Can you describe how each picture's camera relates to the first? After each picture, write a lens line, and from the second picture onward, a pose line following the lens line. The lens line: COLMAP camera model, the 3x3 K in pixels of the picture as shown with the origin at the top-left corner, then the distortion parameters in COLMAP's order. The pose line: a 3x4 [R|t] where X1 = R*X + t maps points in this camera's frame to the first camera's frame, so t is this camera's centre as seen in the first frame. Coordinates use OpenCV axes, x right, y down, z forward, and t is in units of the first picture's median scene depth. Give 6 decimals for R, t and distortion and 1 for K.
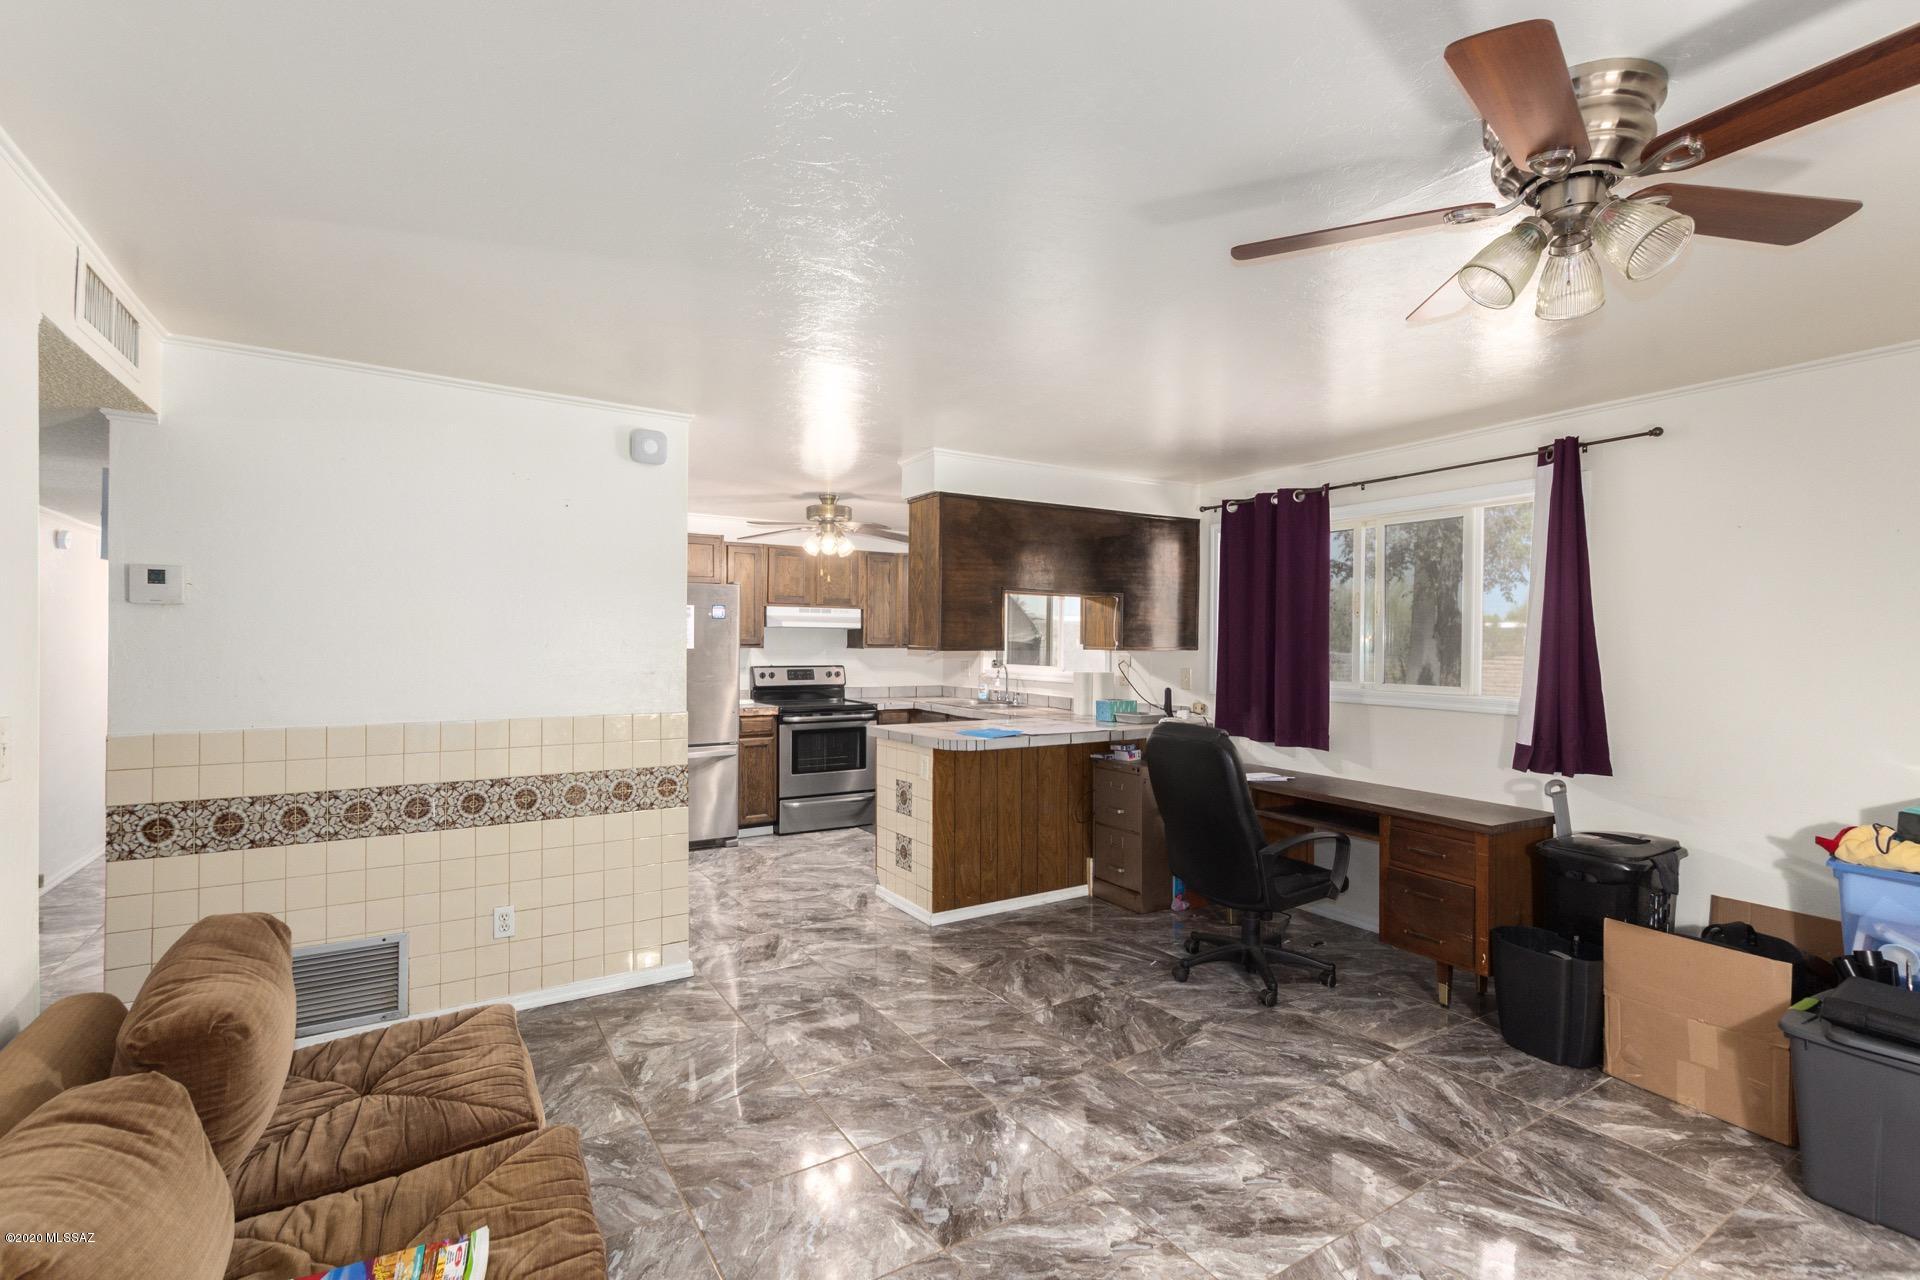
lens RADIAL K [[884.2, 0, 955.7], [0, 884.2, 646.8], [0, 0, 1]] dist [0.003847, 0.000684]
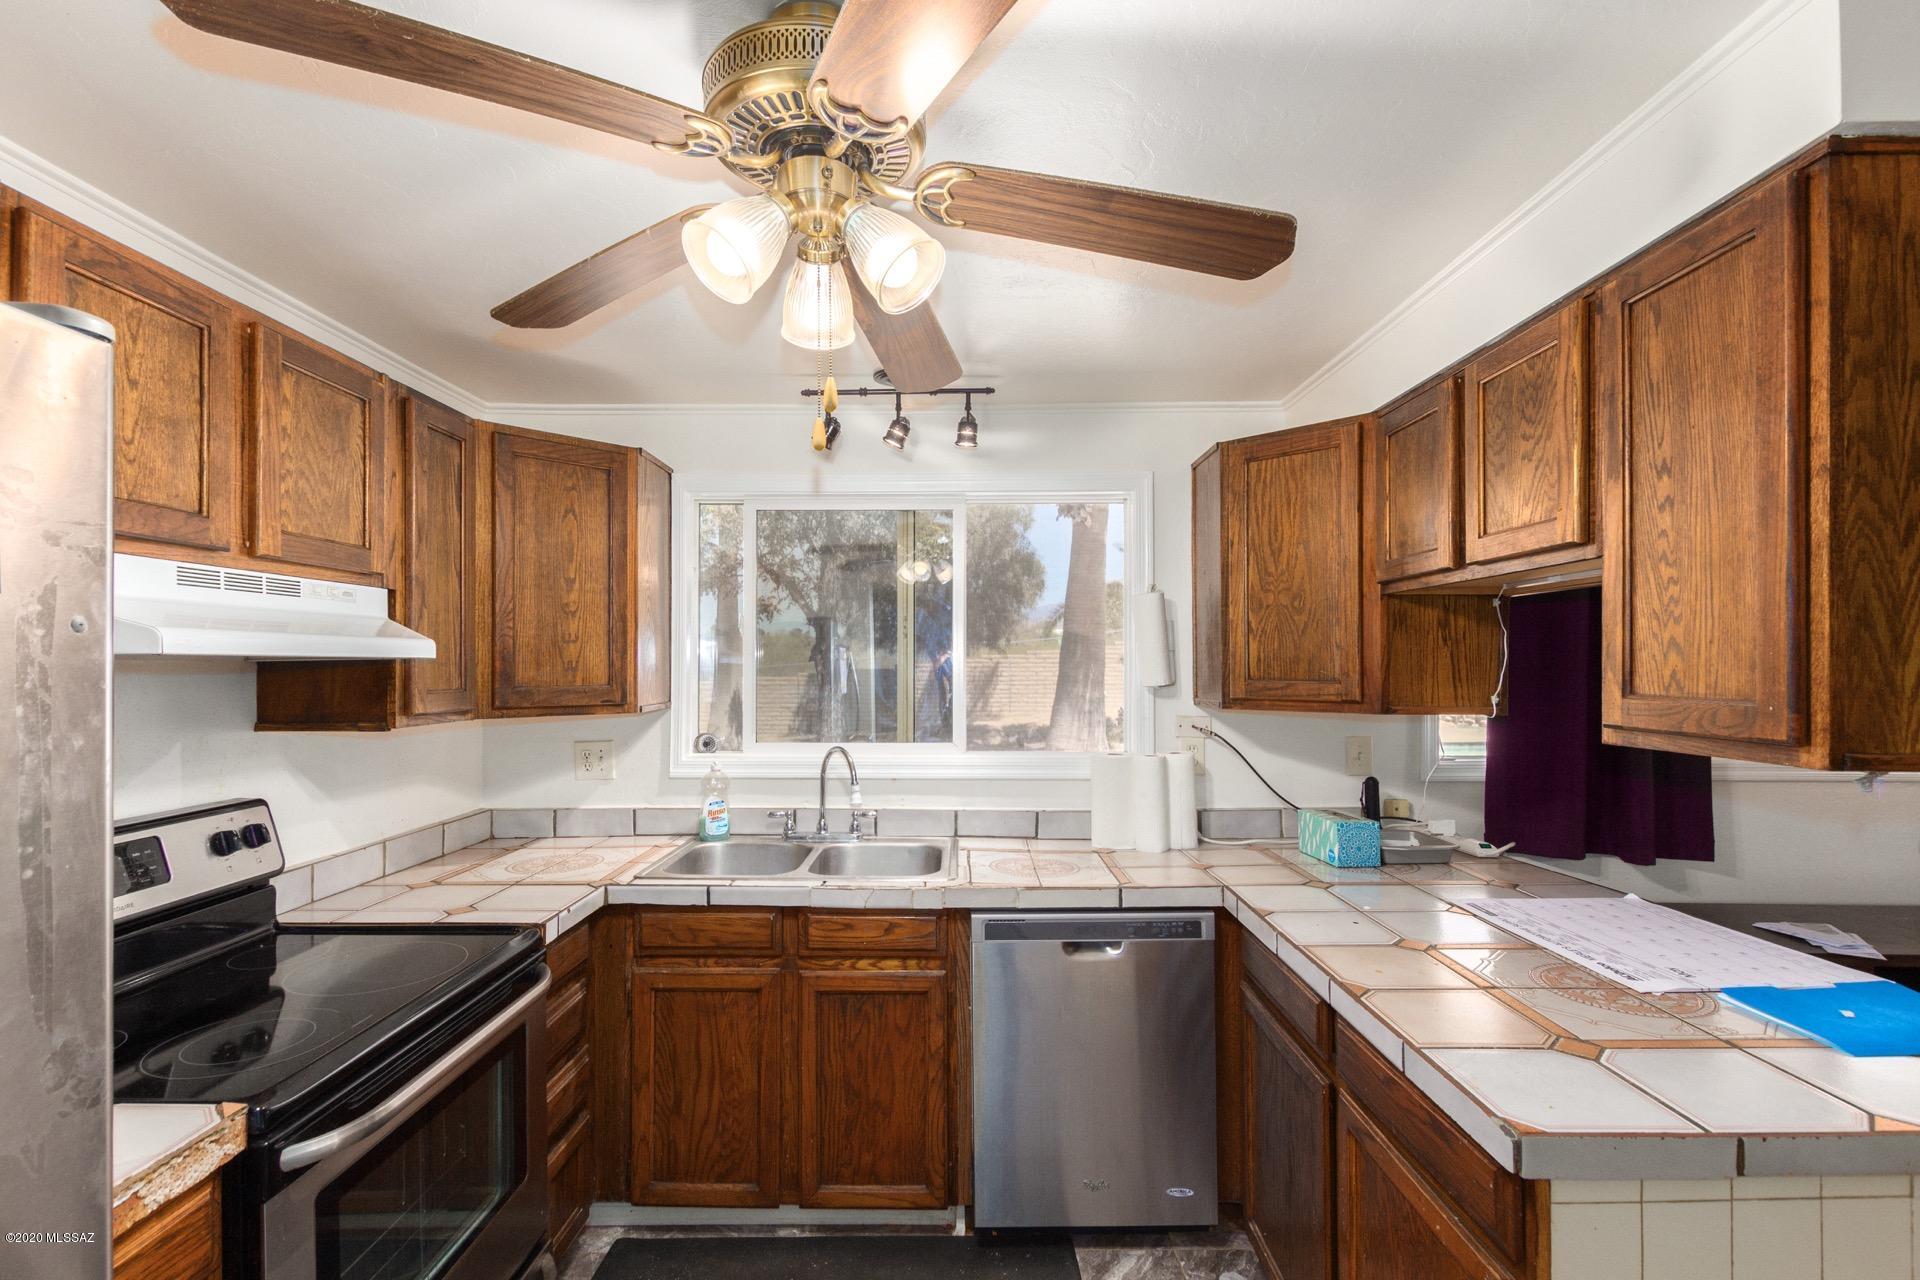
lens RADIAL K [[884.2, 0, 963.9], [0, 884.2, 659.2], [0, 0, 1]] dist [0.003847, 0.000684]
pose [[0.525913, -0.006374, 0.850514, -0.262476], [0.010344, 0.999946, 0.001098, -0.019955], [-0.850475, 0.008220, 0.525951, 0.742816]]
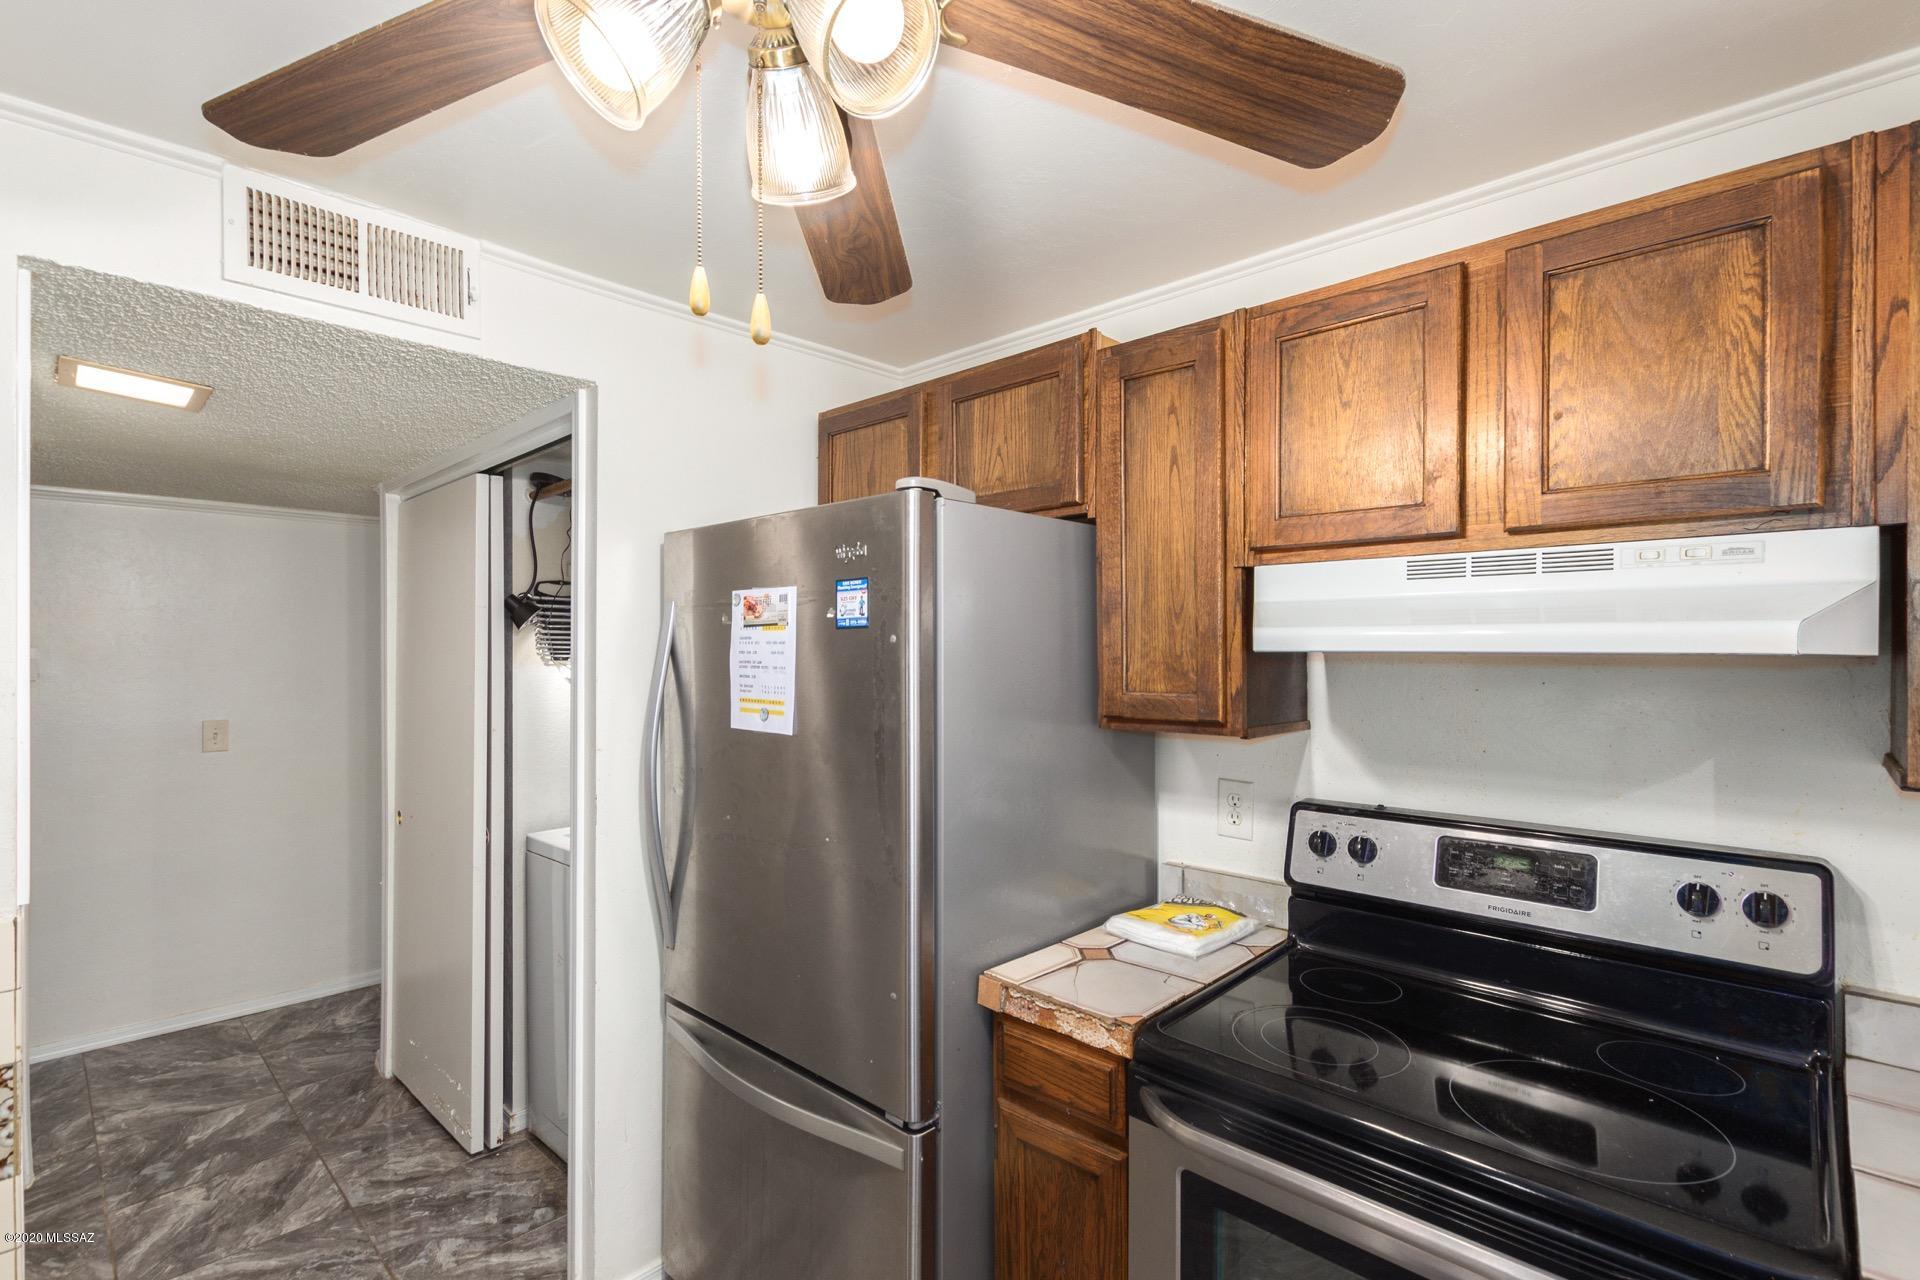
lens RADIAL K [[884.2, 0, 957.3], [0, 884.2, 650.4], [0, 0, 1]] dist [0.003847, 0.000684]
pose [[0.243295, -0.006437, -0.969931, -0.000195], [-0.002251, 0.999972, -0.007201, -0.021022], [0.969950, 0.003935, 0.243274, 0.860616]]
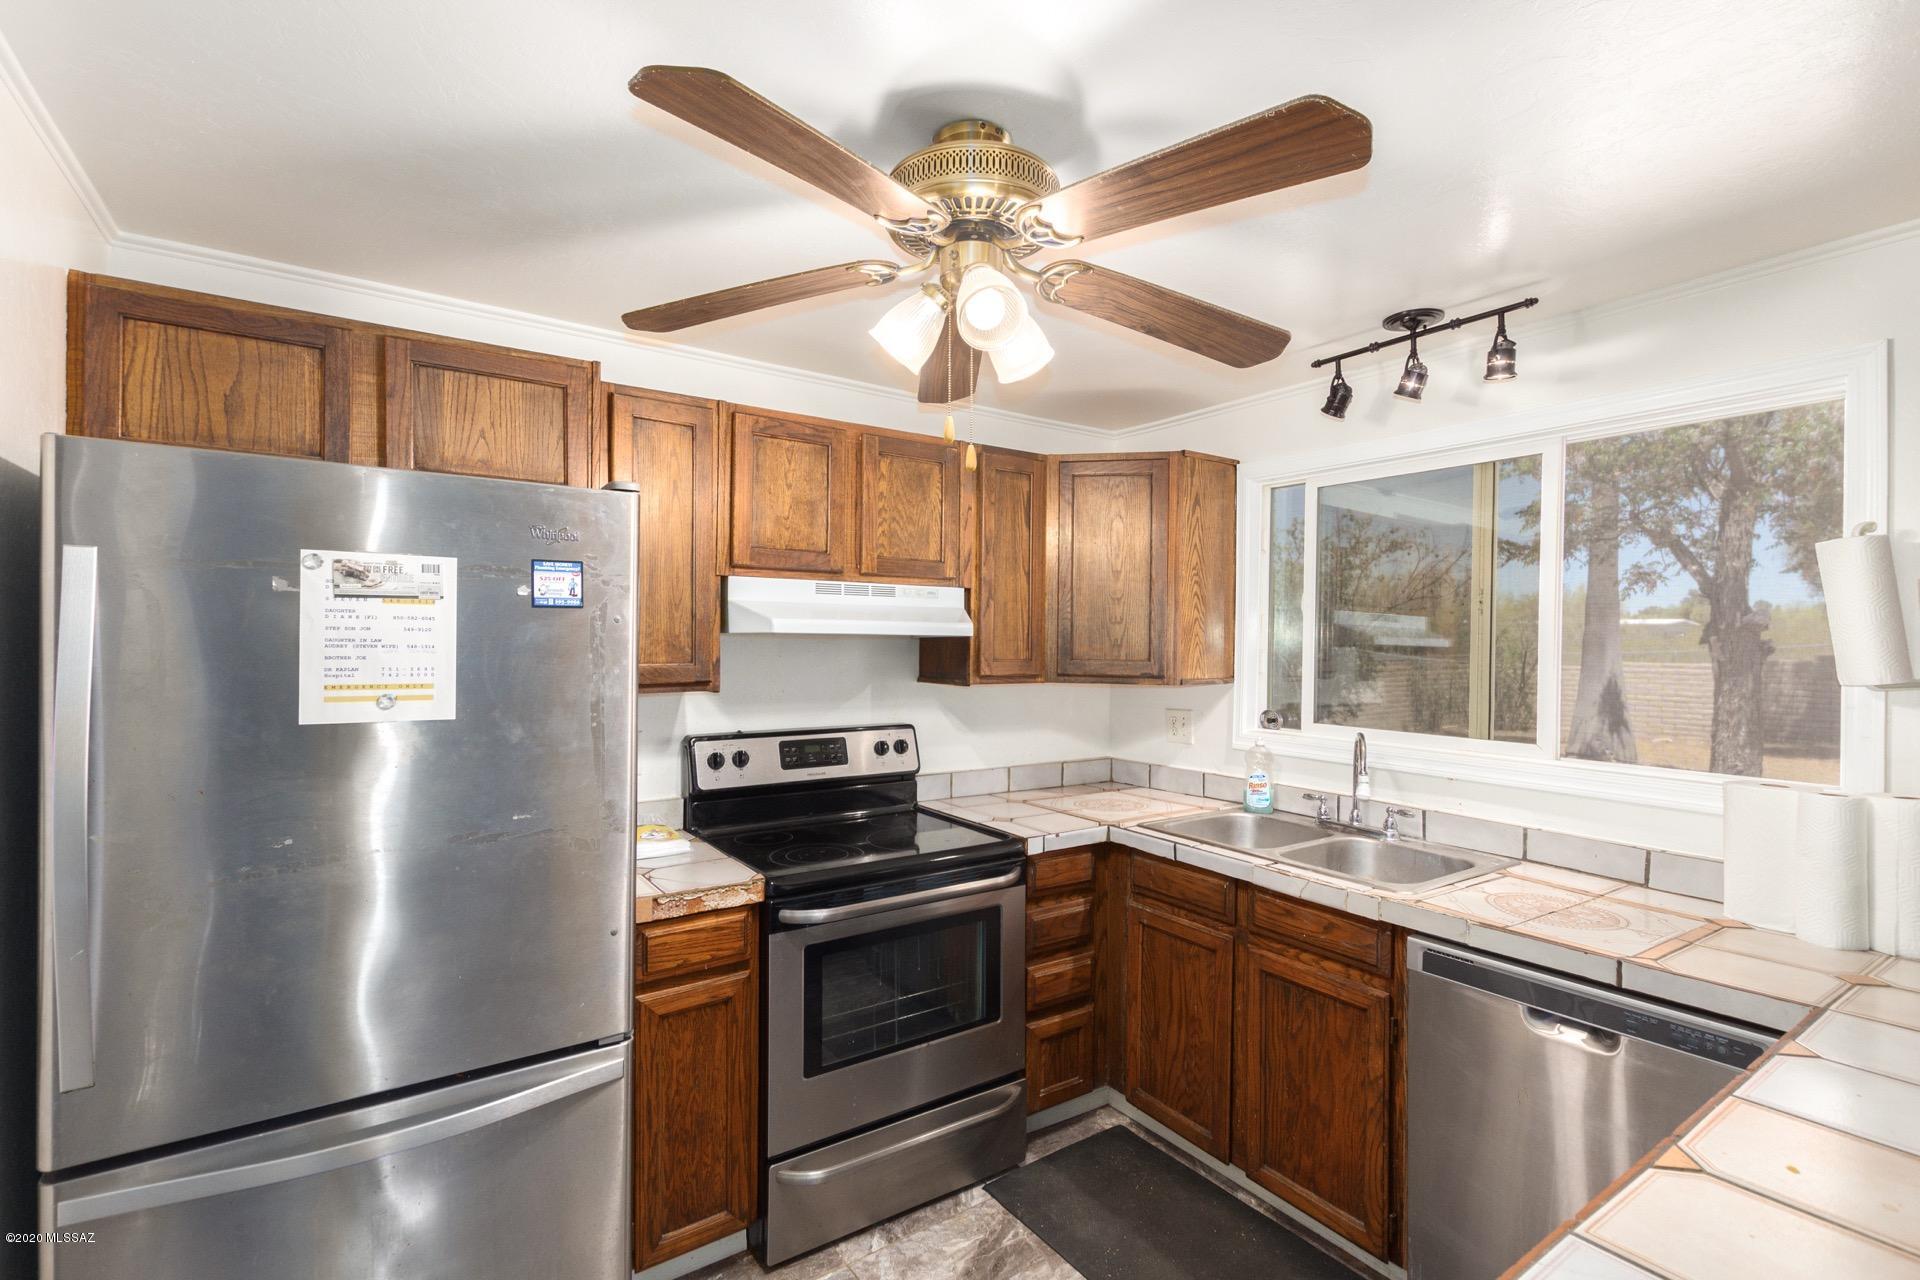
lens RADIAL K [[884.2, 0, 953.9], [0, 884.2, 642.1], [0, 0, 1]] dist [0.003847, 0.000684]
pose [[0.999005, 0.000257, 0.044607, -0.137476], [-0.000234, 1.000000, -0.000516, -0.018678], [-0.044607, 0.000505, 0.999004, 0.635056]]
